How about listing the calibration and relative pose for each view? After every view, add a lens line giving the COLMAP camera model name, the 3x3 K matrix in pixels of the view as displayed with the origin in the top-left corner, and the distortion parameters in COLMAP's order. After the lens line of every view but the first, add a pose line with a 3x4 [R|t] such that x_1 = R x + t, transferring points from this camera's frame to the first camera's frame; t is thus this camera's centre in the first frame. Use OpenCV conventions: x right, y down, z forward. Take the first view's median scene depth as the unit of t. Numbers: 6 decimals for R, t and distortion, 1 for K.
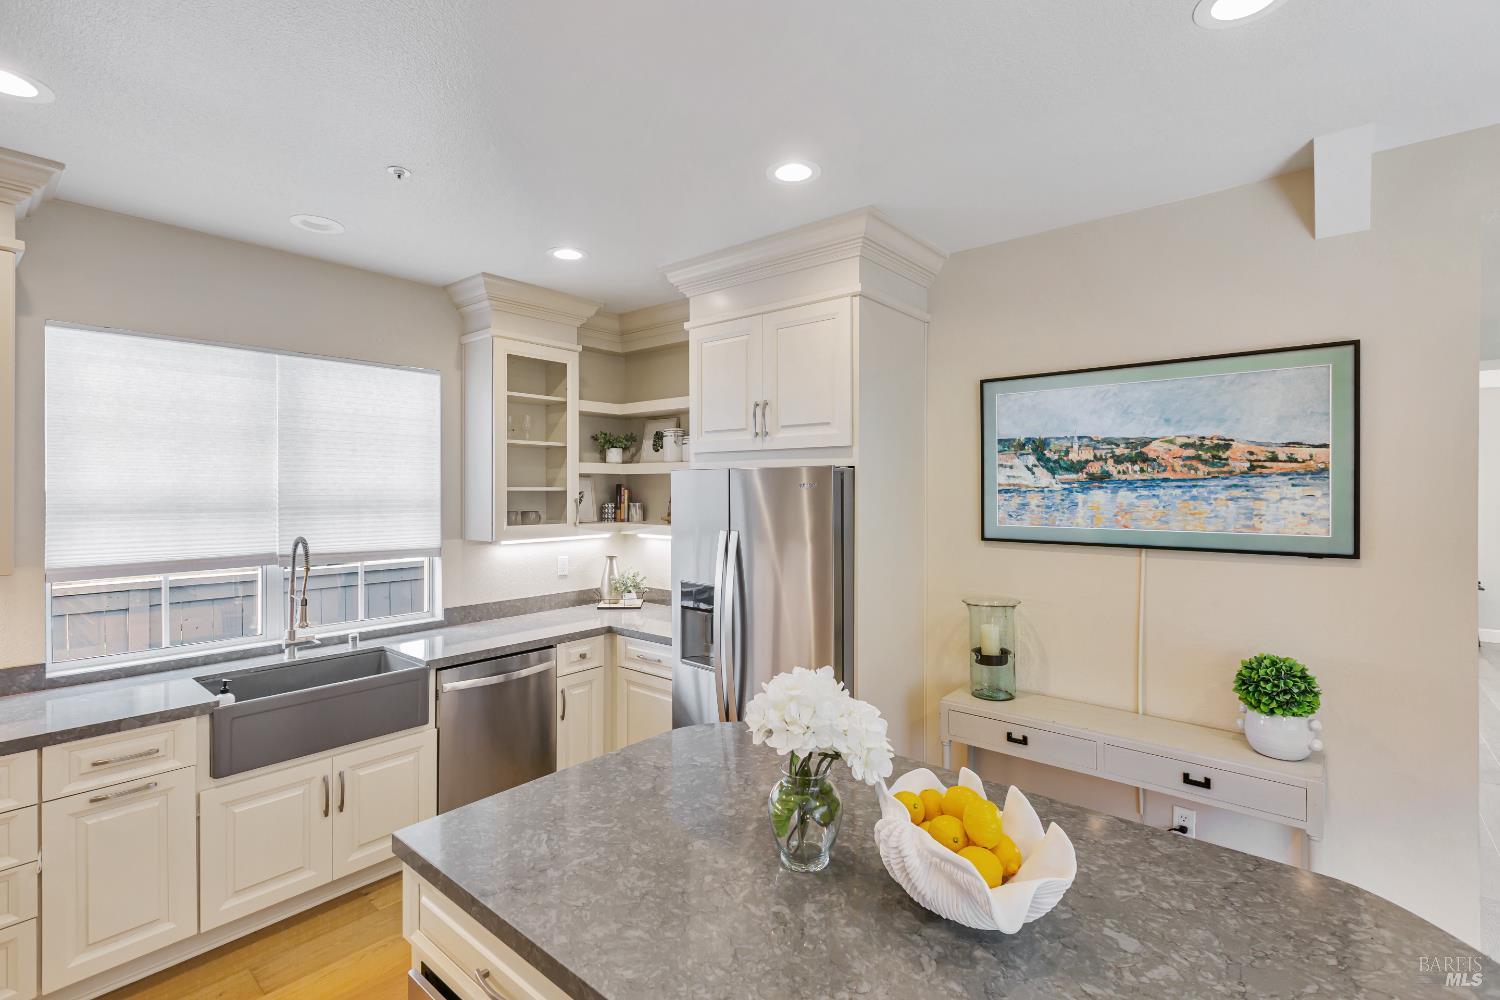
lens RADIAL K [[680.8, 0, 750.1], [0, 680.8, 493.3], [0, 0, 1]] dist [0.000617, 0.000963]
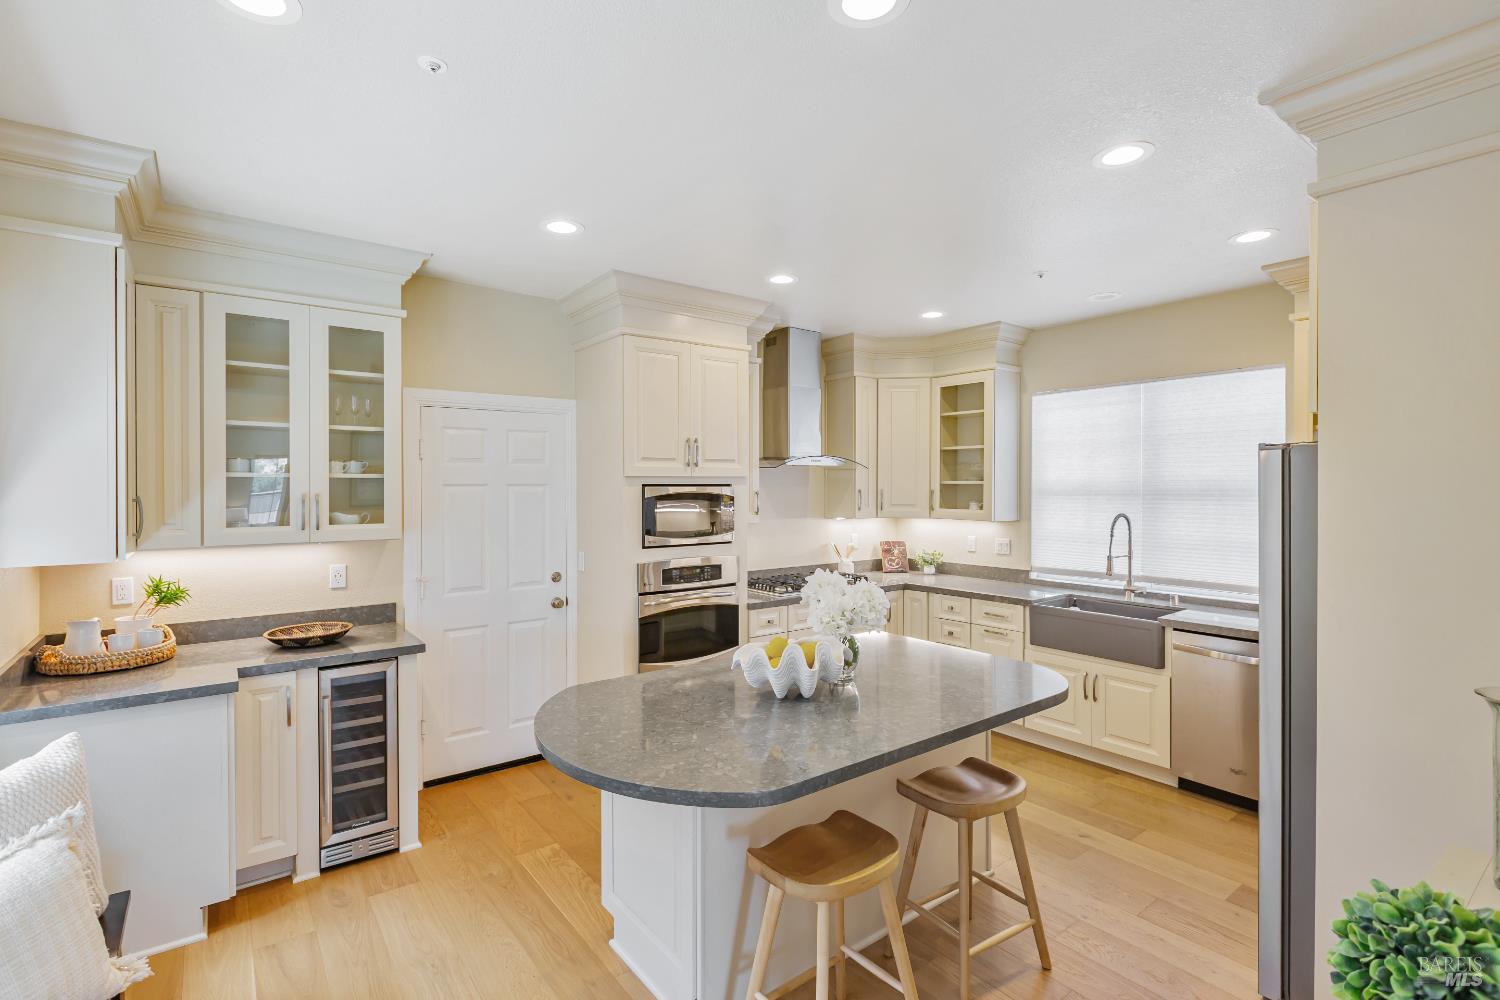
lens RADIAL K [[718.8, 0, 742.8], [0, 718.8, 492.5], [0, 0, 1]] dist [0.001650, 0.000453]
pose [[-0.222686, 0.009495, -0.974844, 1.016140], [-0.003861, 0.999936, 0.010622, 0.007492], [0.974883, 0.006129, -0.222635, 0.584292]]
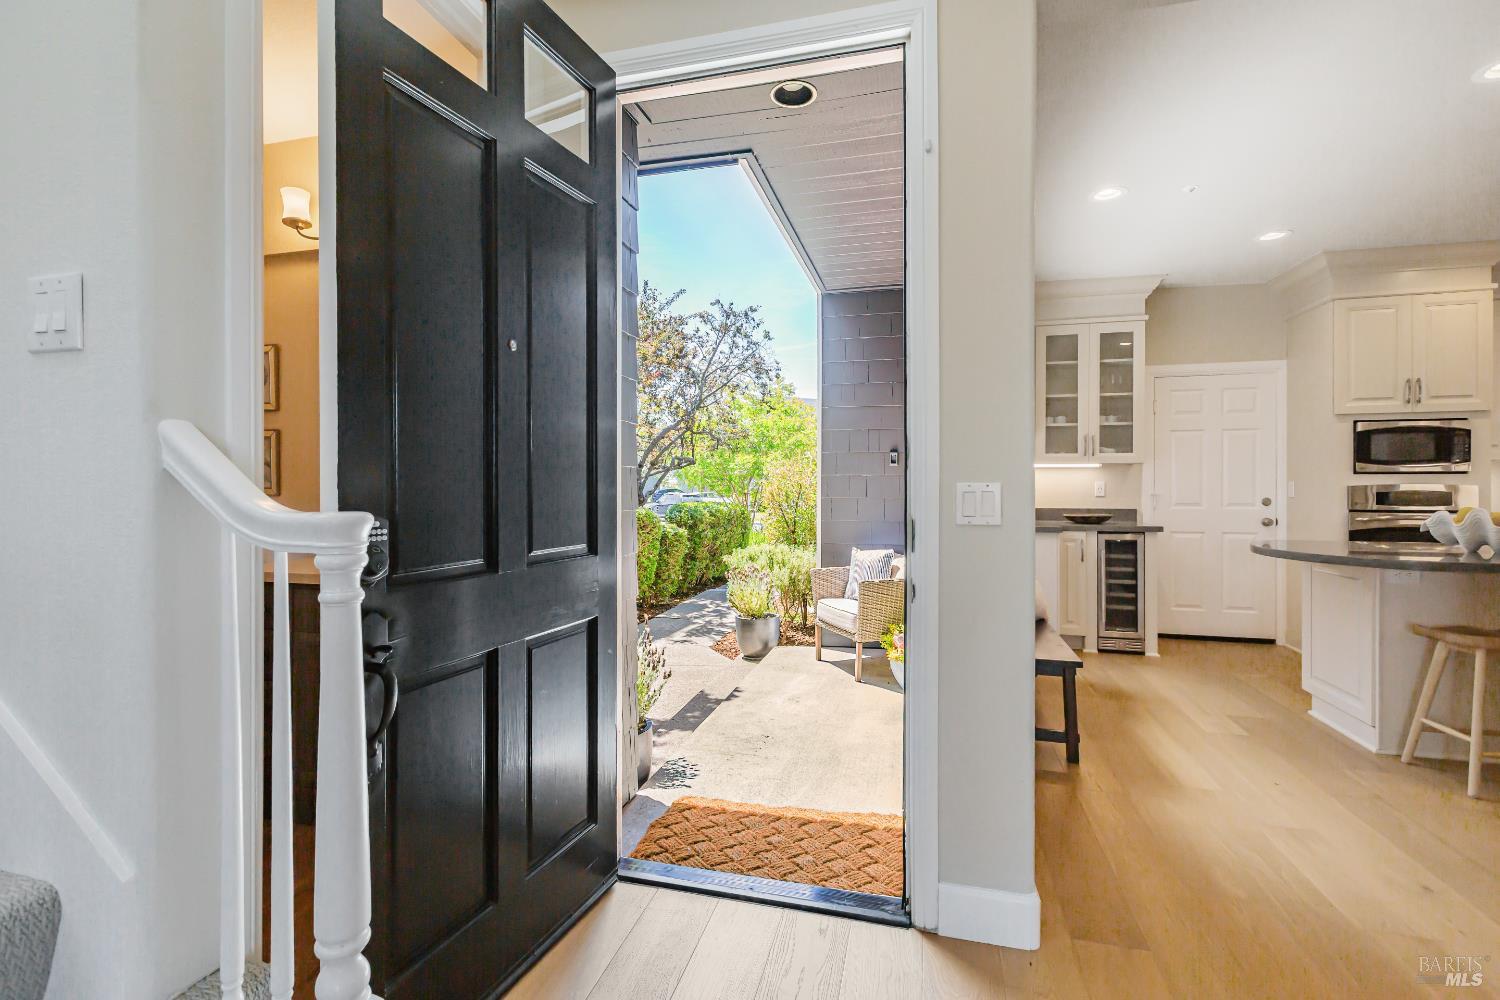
lens RADIAL K [[680.8, 0, 742.8], [0, 680.8, 489.2], [0, 0, 1]] dist [0.000617, 0.000963]
pose [[-0.907635, 0.001506, -0.419758, 1.486357], [-0.001891, 0.999969, 0.007676, 0.116072], [0.419757, 0.007761, -0.907603, 0.835036]]
